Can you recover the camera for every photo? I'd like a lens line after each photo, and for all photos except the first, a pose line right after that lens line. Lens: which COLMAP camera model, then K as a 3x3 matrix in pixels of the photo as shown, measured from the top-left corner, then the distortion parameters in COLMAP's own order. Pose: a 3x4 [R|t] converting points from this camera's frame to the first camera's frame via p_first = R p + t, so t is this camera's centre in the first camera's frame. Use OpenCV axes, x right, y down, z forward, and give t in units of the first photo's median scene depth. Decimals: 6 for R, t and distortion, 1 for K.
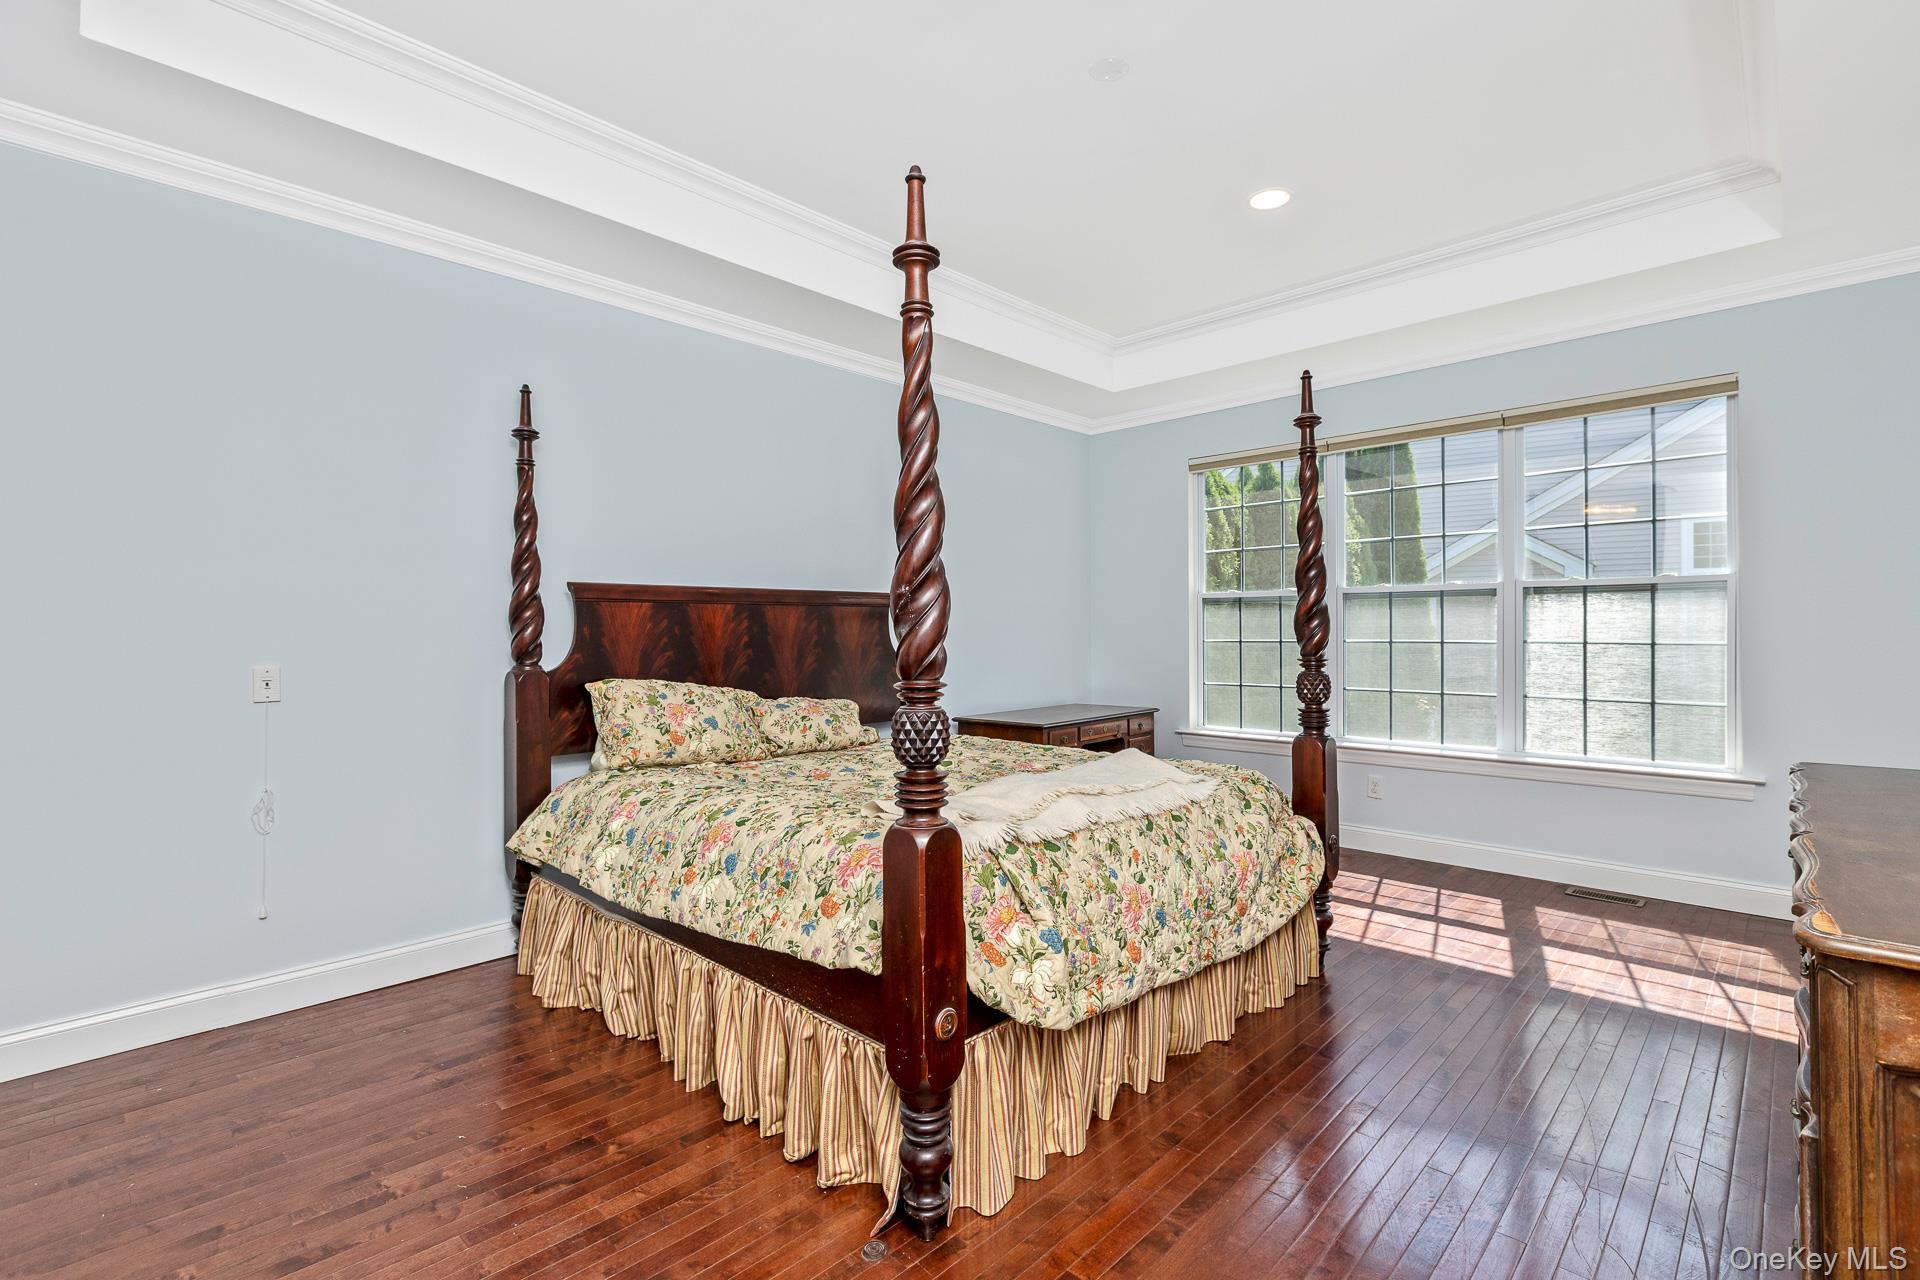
lens RADIAL K [[864.1, 0, 970.9], [0, 864.1, 634.1], [0, 0, 1]] dist [-0.006662, 0.002043]
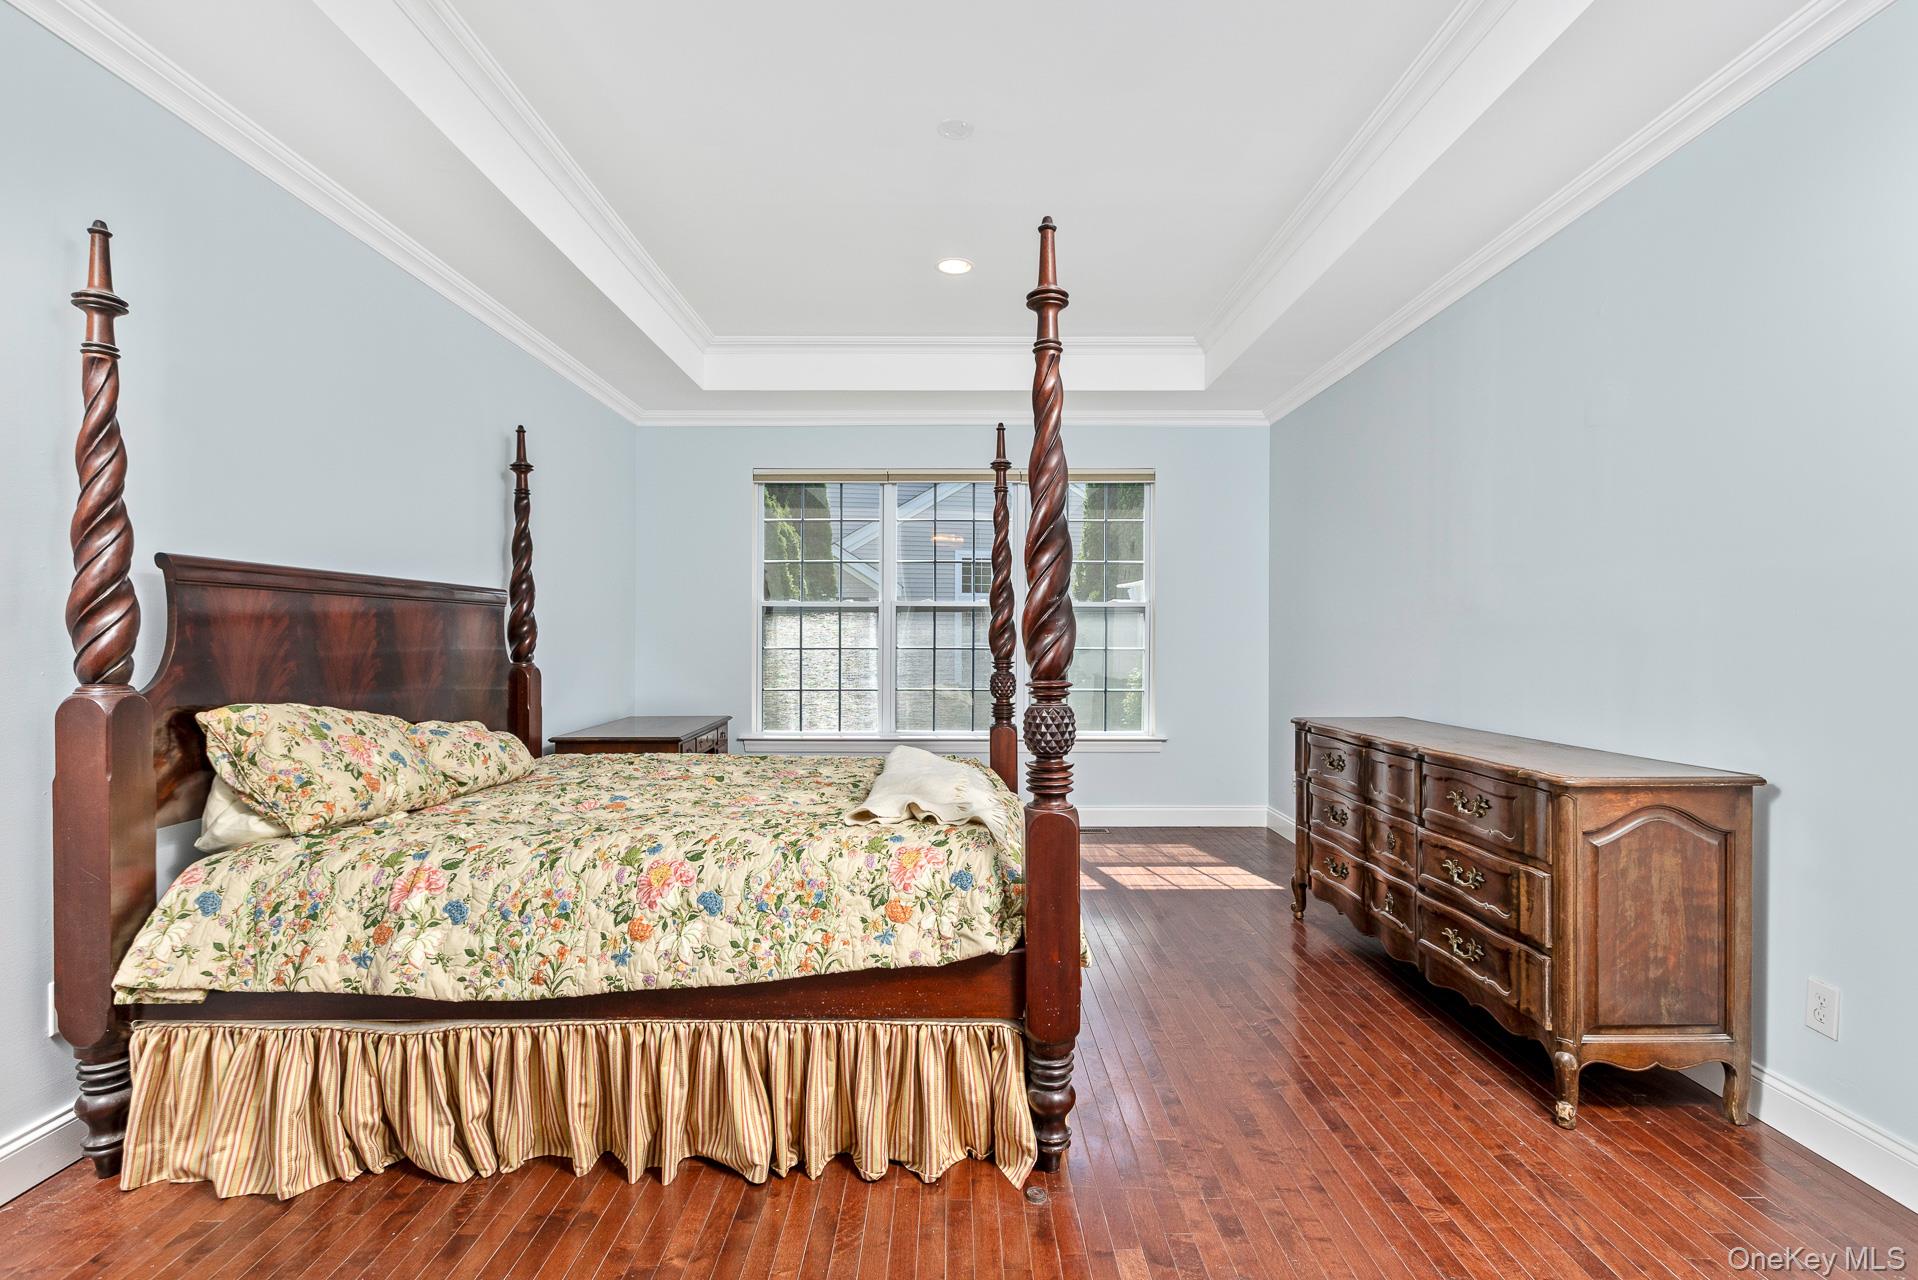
lens RADIAL K [[896.7, 0, 964.0], [0, 896.7, 642.8], [0, 0, 1]] dist [0.000938, -0.001065]
pose [[0.725686, 0.002686, 0.688021, -0.503308], [-0.003743, 0.999993, 0.000044, 0.002360], [-0.688016, -0.002607, 0.725691, 0.119762]]
